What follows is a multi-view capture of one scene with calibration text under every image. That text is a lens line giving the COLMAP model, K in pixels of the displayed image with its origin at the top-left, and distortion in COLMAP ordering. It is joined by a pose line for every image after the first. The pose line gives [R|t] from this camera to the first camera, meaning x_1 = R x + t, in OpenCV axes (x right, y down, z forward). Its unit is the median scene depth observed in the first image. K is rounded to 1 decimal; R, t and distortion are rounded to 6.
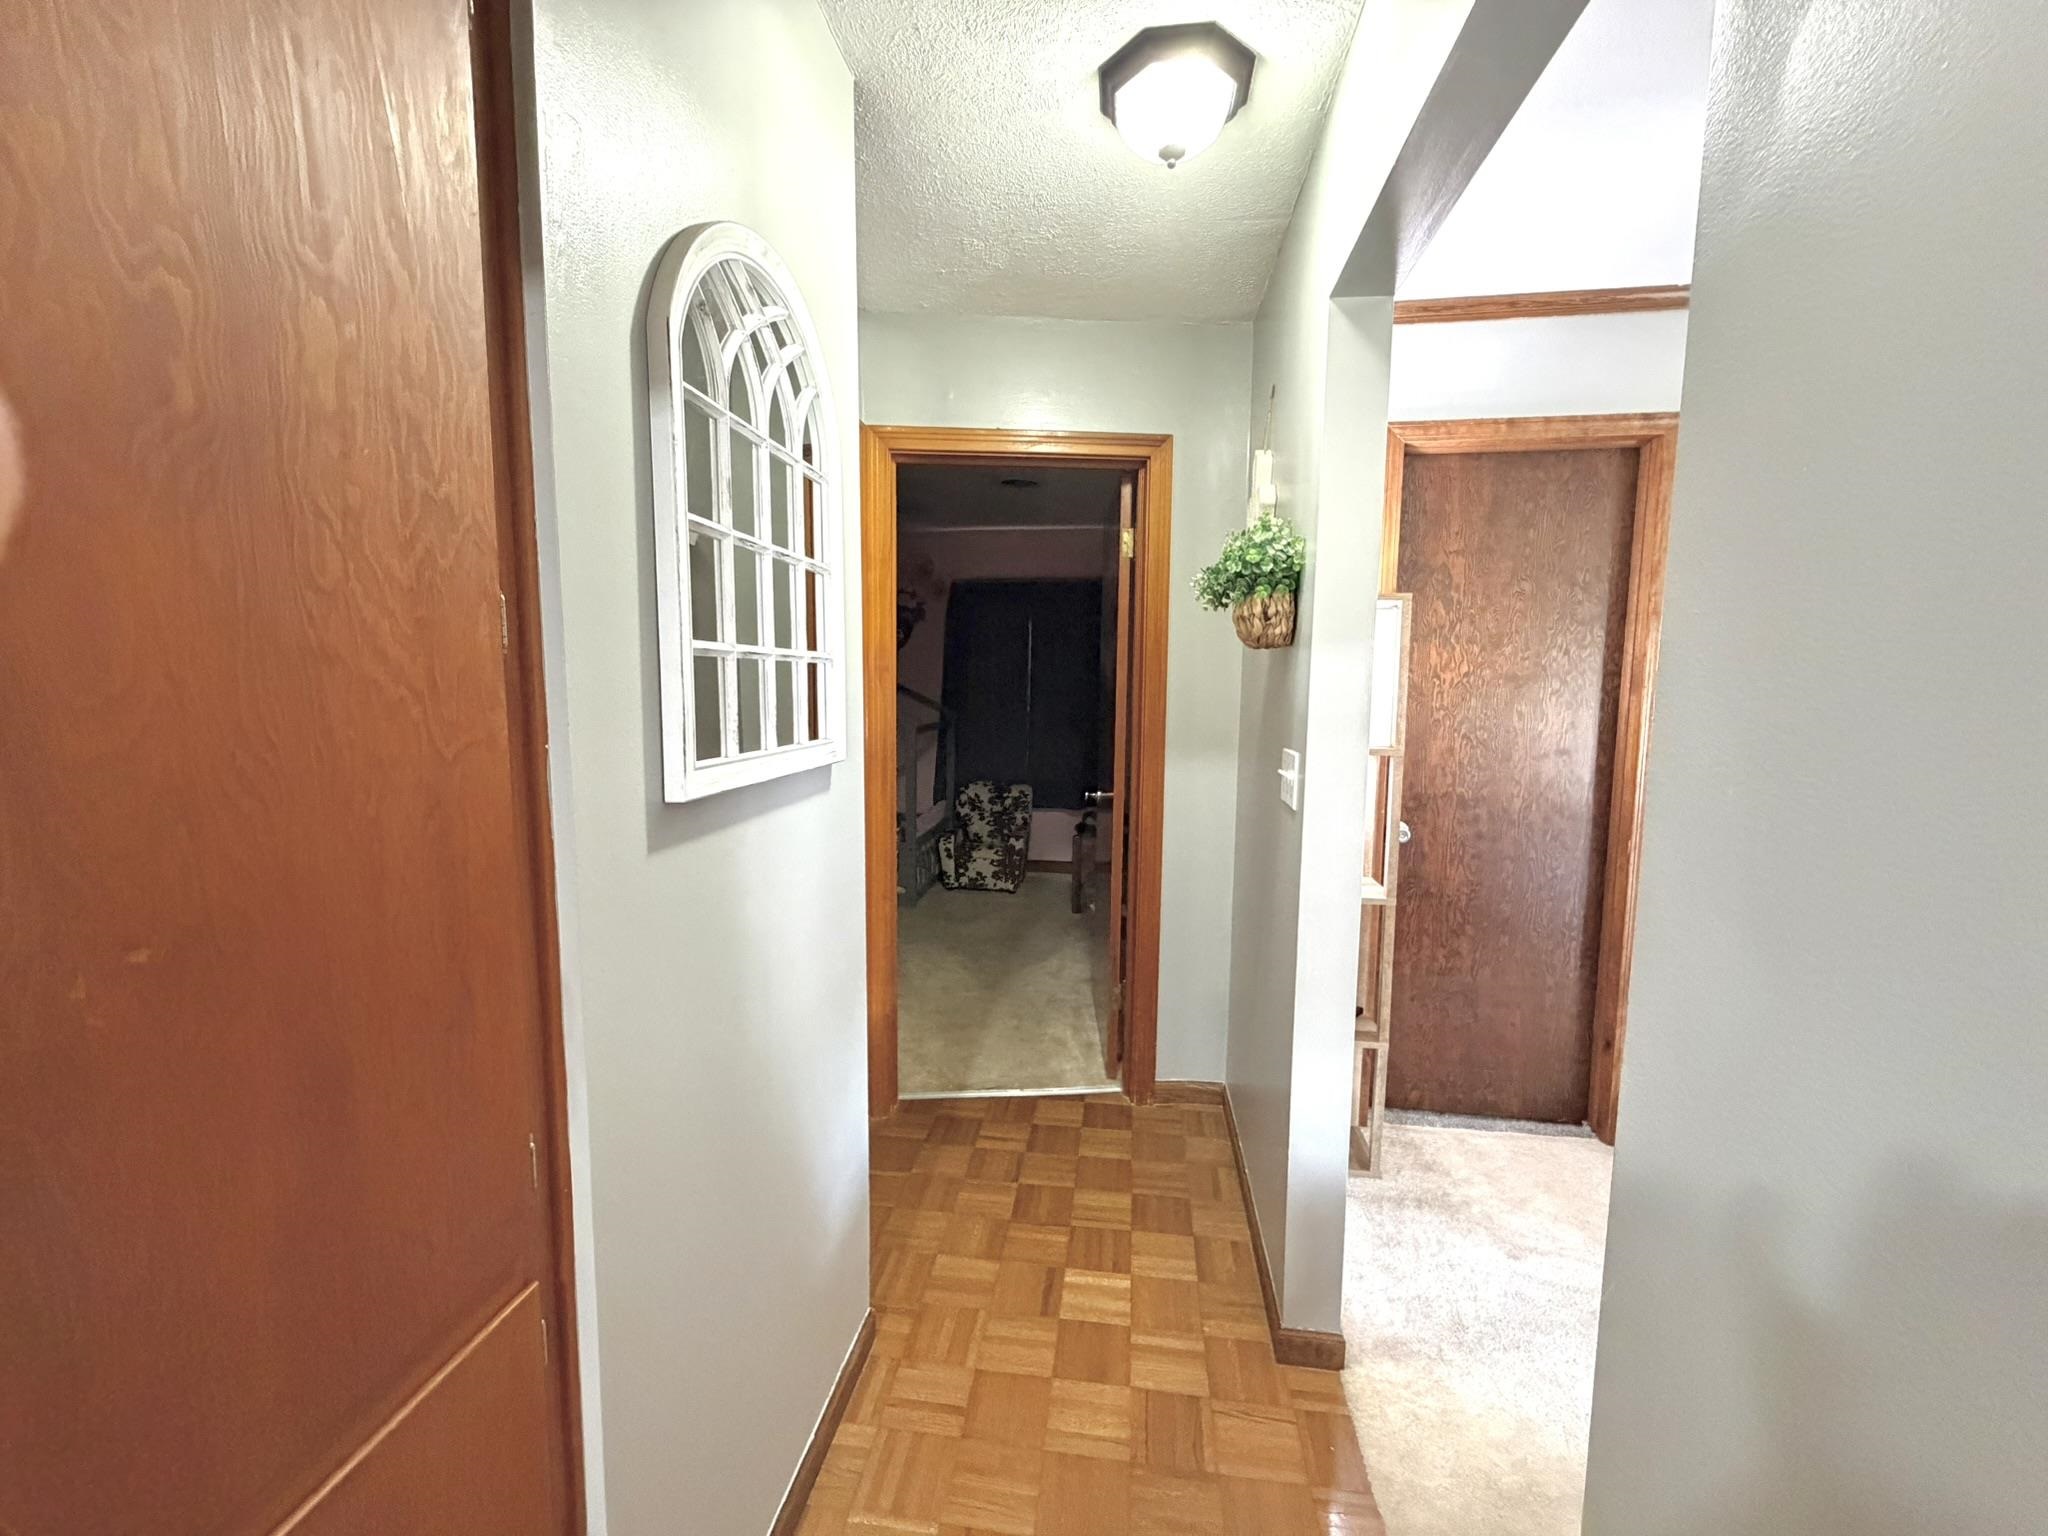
lens RADIAL K [[823.6, 0, 1029.3], [0, 823.6, 765.7], [0, 0, 1]] dist [-0.000316, 0.000162]
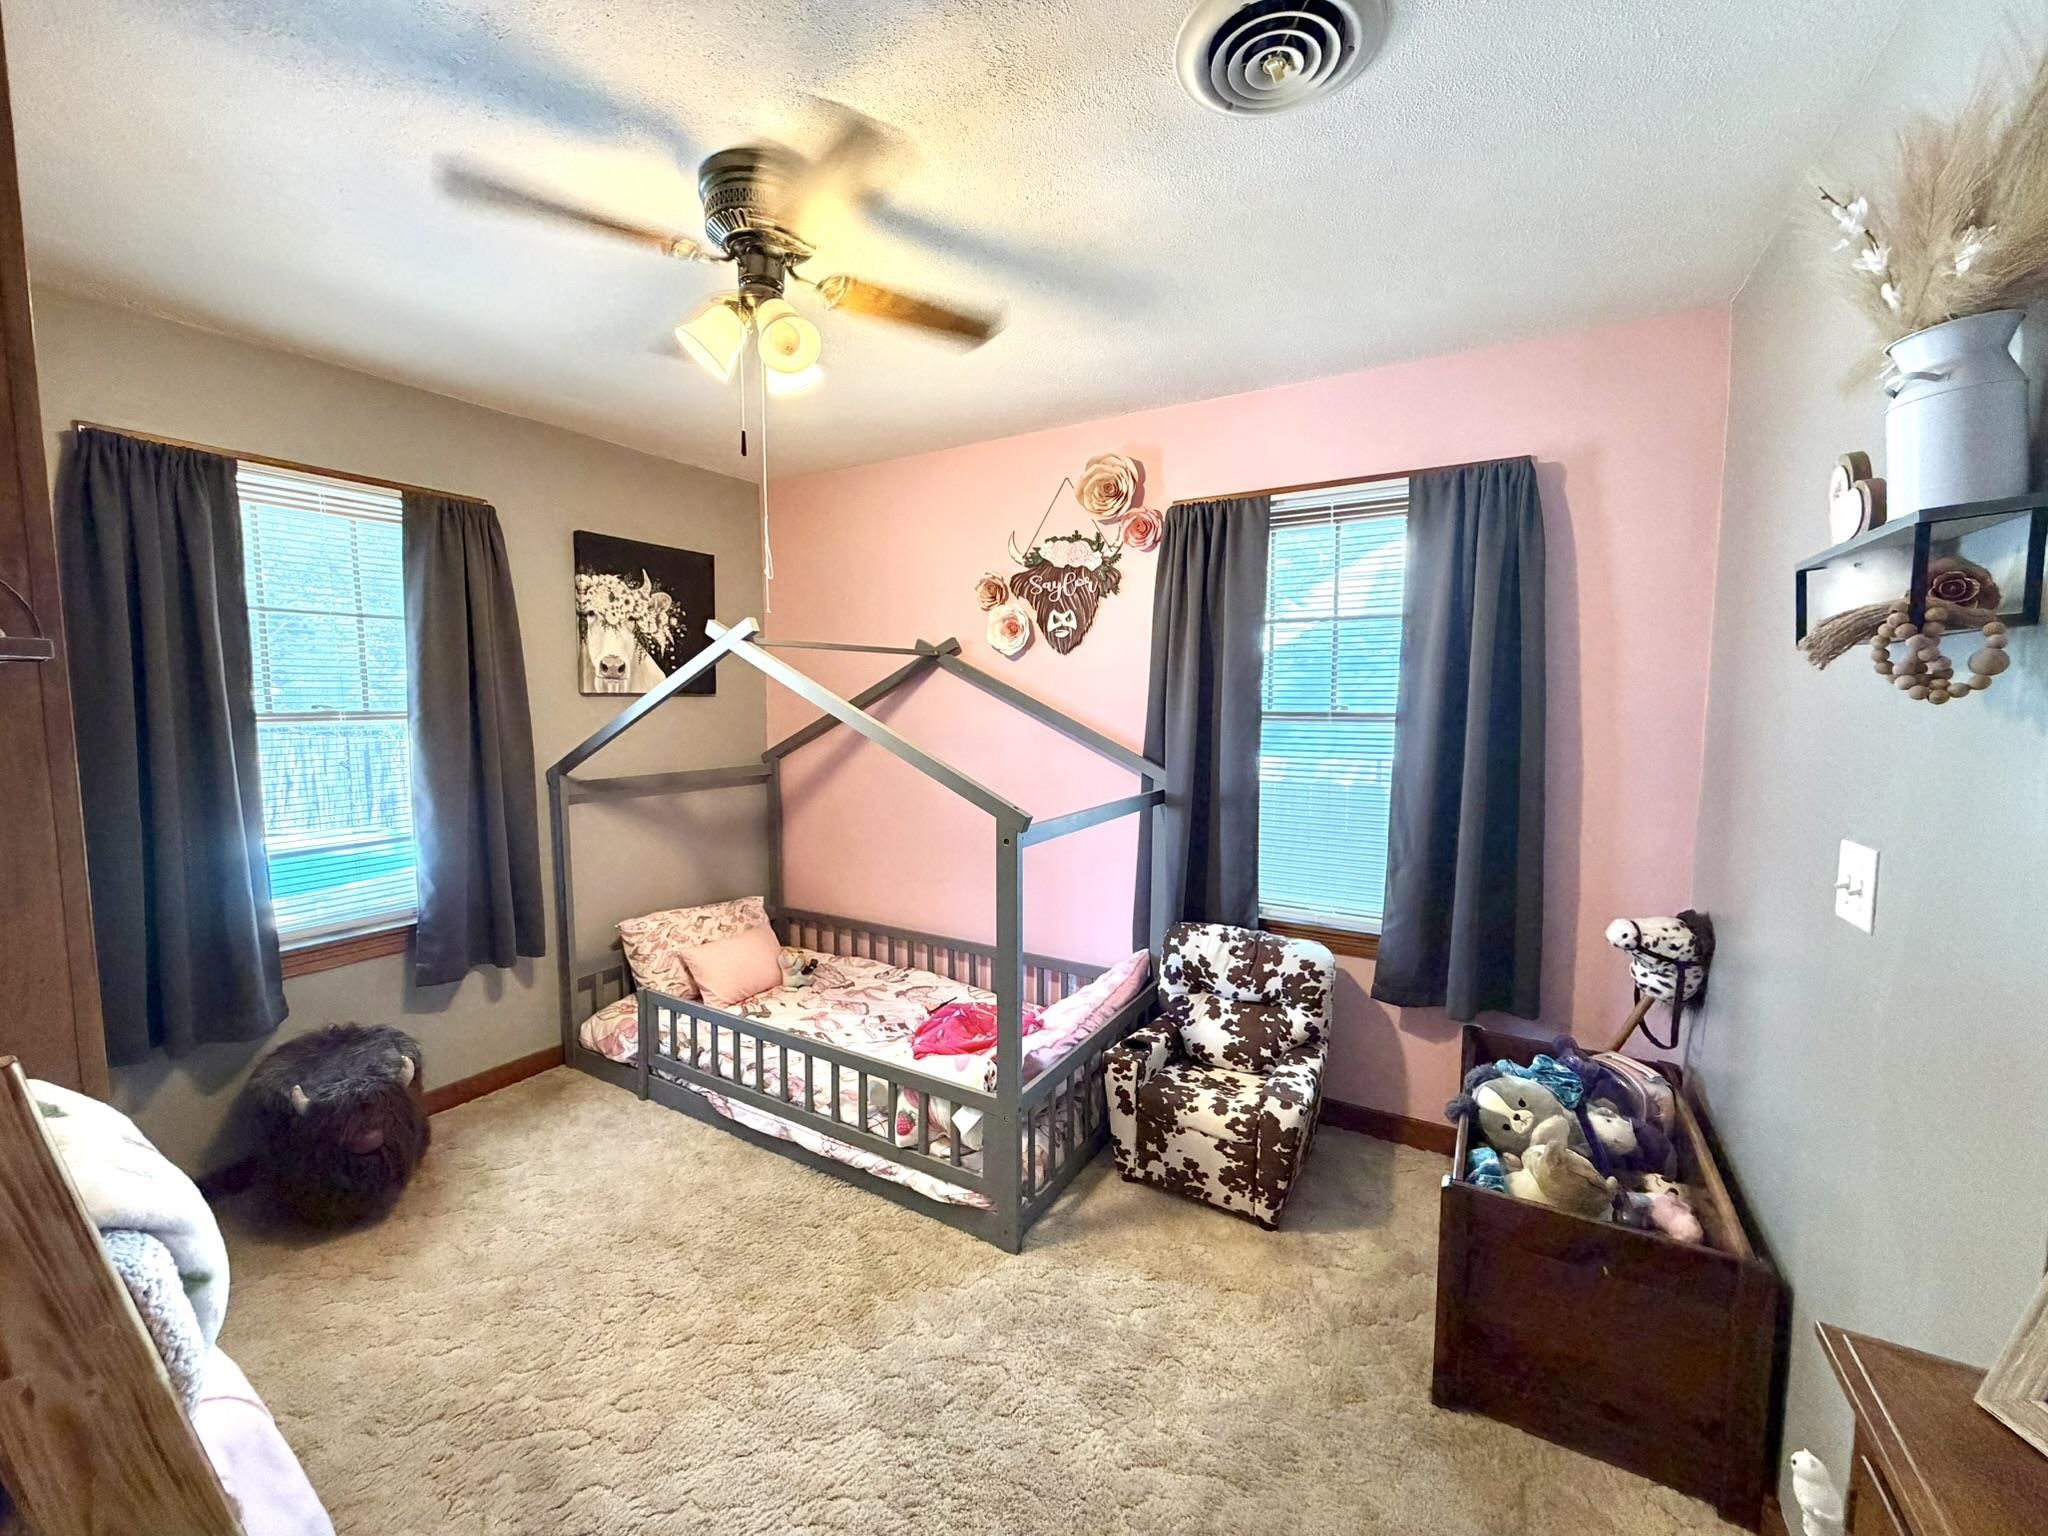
lens RADIAL K [[823.6, 0, 1028.3], [0, 823.6, 767.9], [0, 0, 1]] dist [-0.000316, 0.000162]
pose [[0.928708, 0.026998, -0.369828, 0.013507], [-0.034135, 0.999336, -0.012767, -0.065967], [0.369237, 0.024481, 0.929013, 0.561262]]
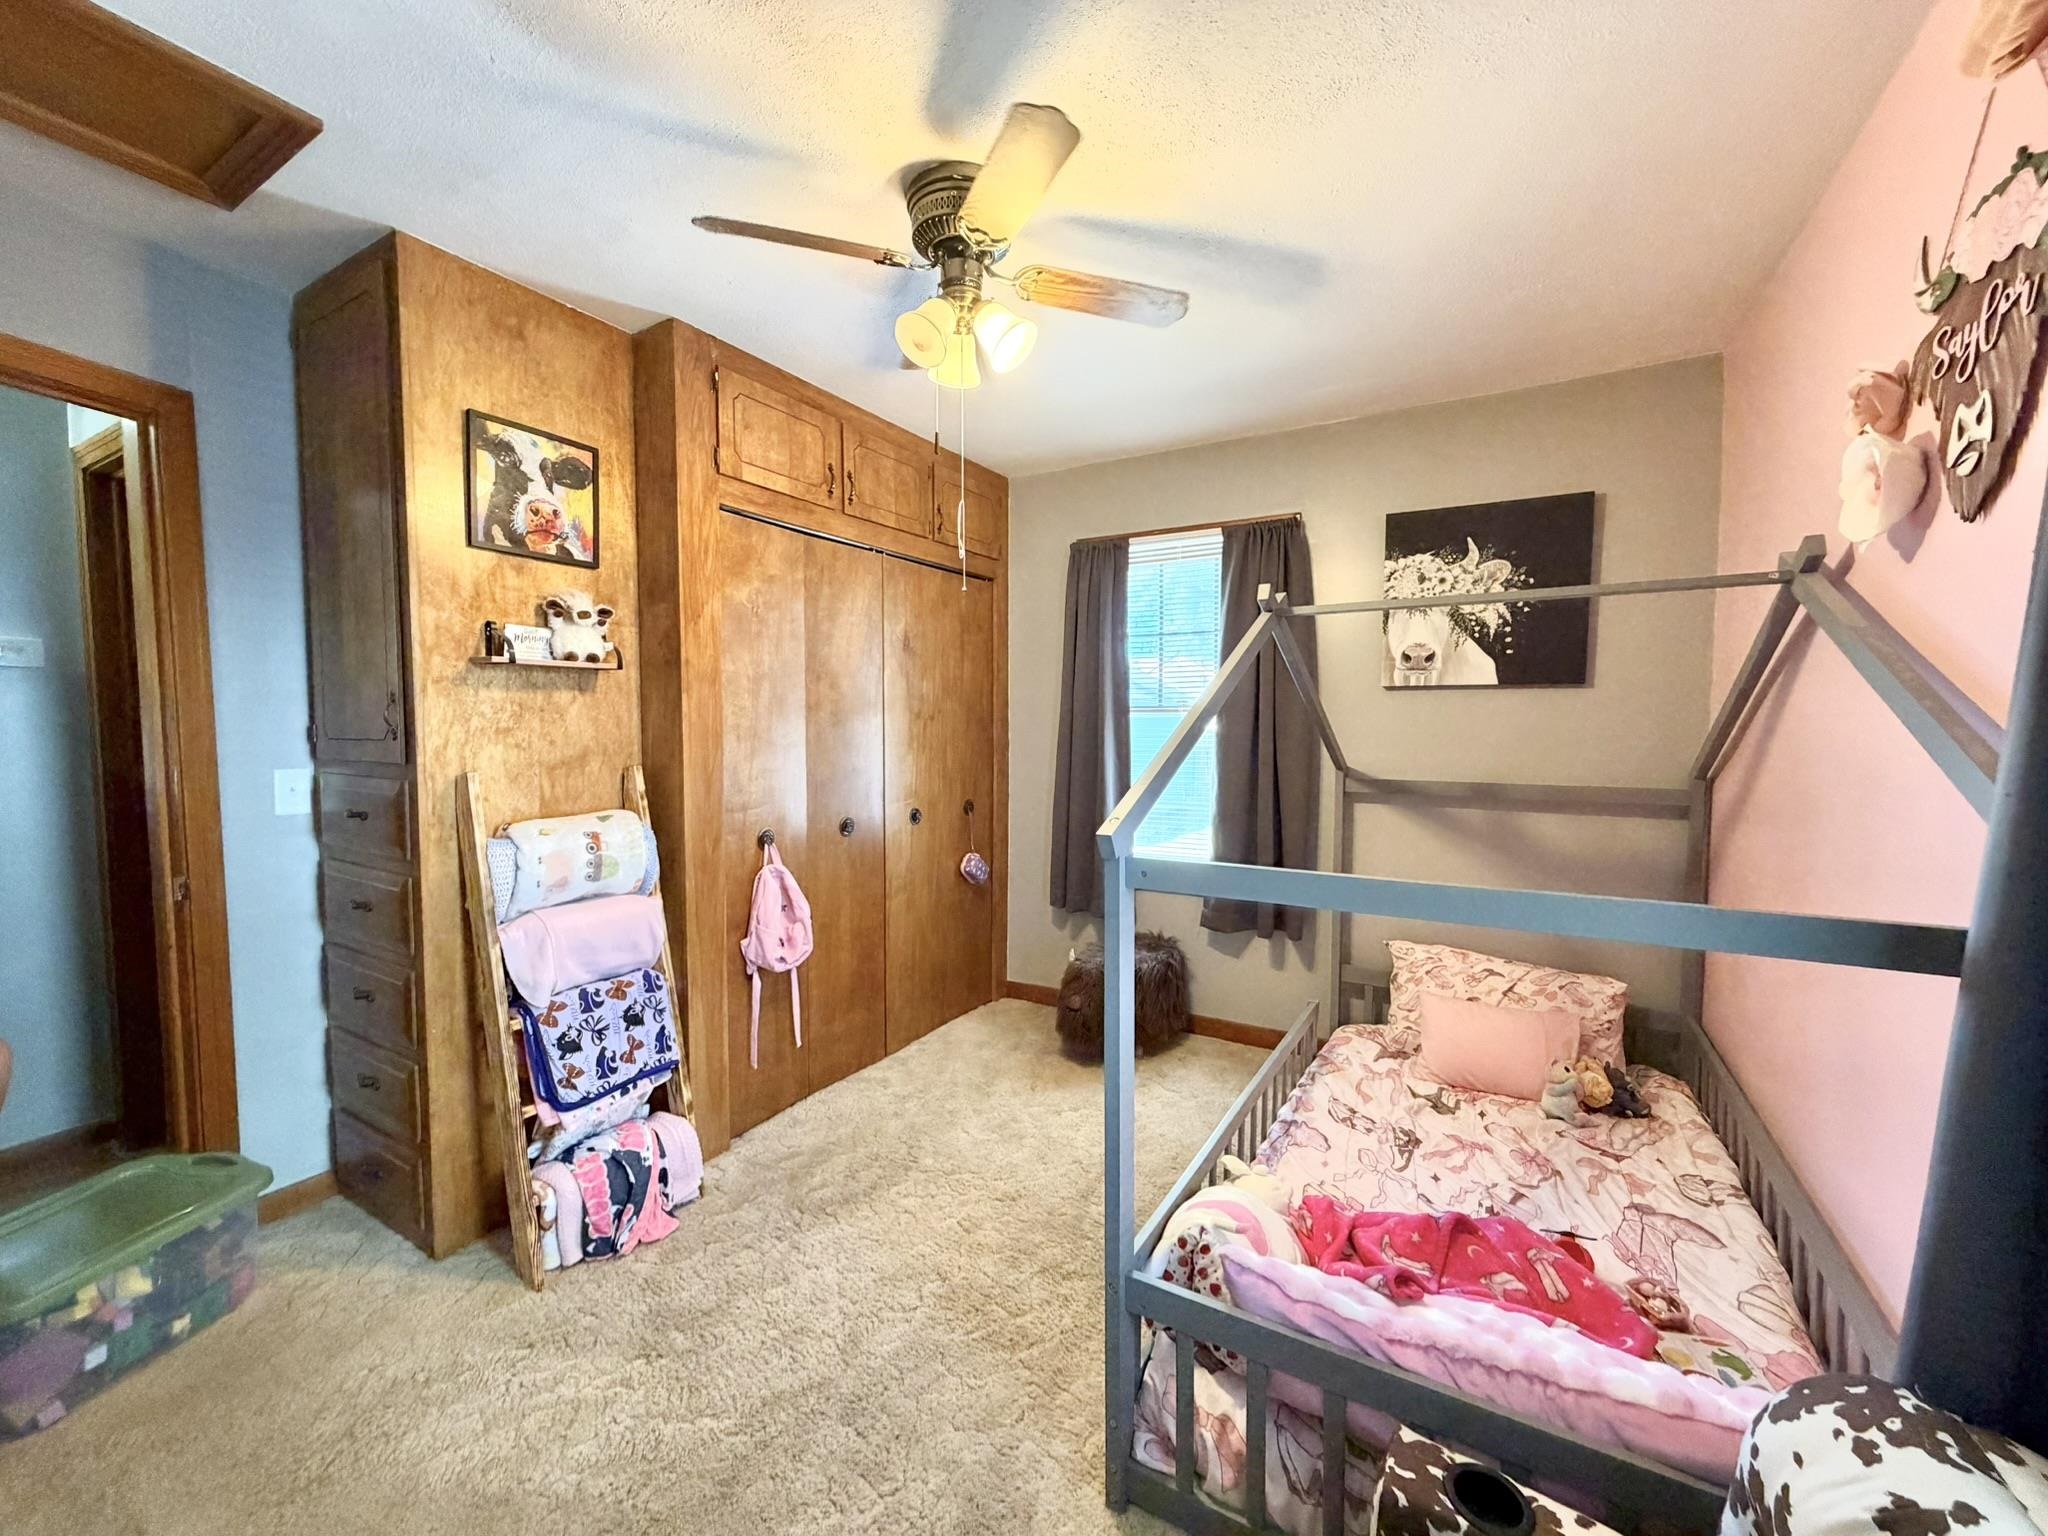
lens RADIAL K [[823.6, 0, 1018.9], [0, 823.6, 769.7], [0, 0, 1]] dist [-0.000316, 0.000162]
pose [[-0.386461, 0.044260, -0.921243, 0.108542], [-0.103207, 0.990499, 0.090882, -0.086155], [0.916513, 0.130201, -0.378221, 0.987010]]
